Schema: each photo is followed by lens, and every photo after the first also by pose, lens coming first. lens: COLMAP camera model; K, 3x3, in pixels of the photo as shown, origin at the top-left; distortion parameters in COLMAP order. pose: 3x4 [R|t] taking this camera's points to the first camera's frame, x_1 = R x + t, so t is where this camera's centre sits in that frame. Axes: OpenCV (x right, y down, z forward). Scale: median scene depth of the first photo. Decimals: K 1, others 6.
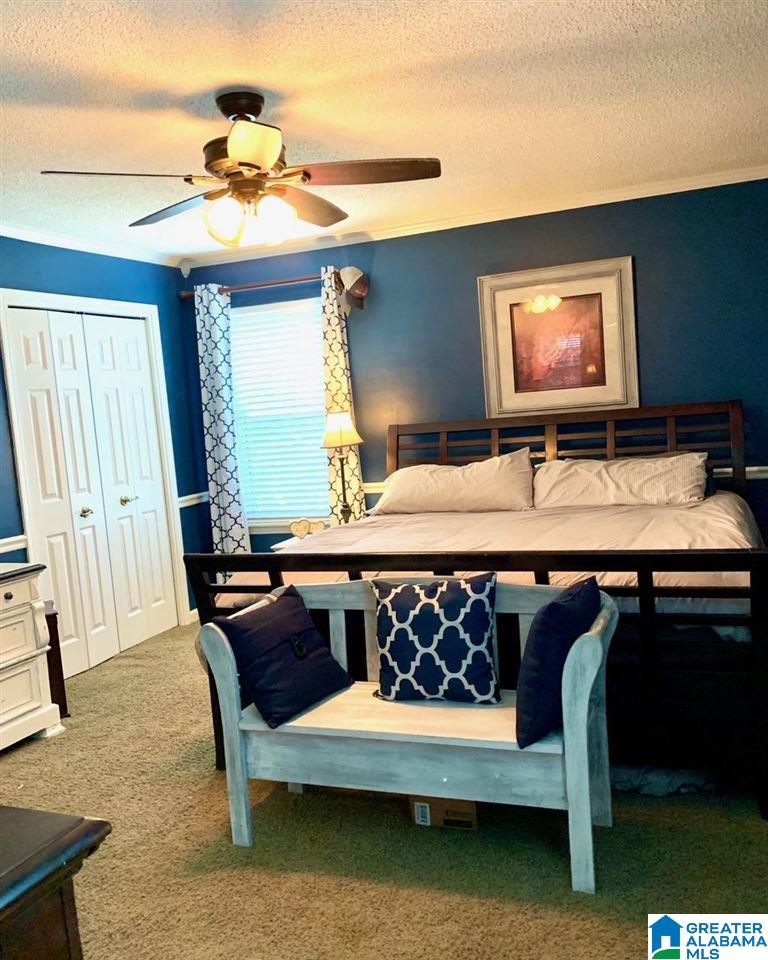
lens RADIAL K [[853.5, 0, 385.3], [0, 853.5, 503.9], [0, 0, 1]] dist [0.057654, -0.000886]
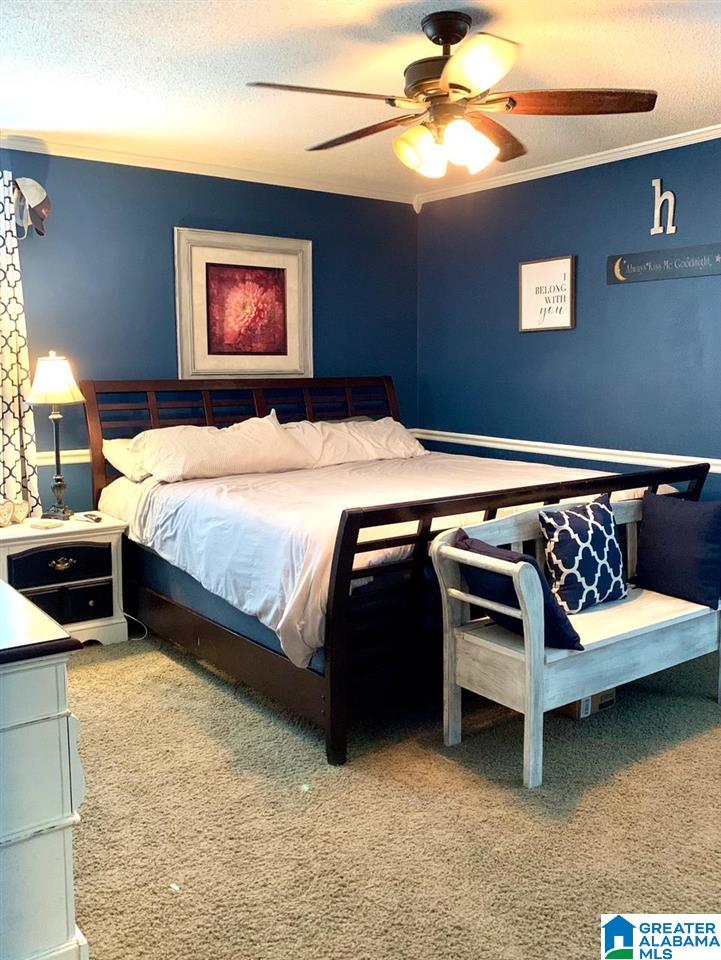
lens RADIAL K [[874.1, 0, 360.5], [0, 874.1, 480.0], [0, 0, 1]] dist [0.006331, -0.006857]
pose [[0.514948, -0.037118, 0.856418, -0.647885], [0.062084, 0.998053, 0.005927, 0.017139], [-0.854970, 0.050118, 0.516250, 0.371117]]
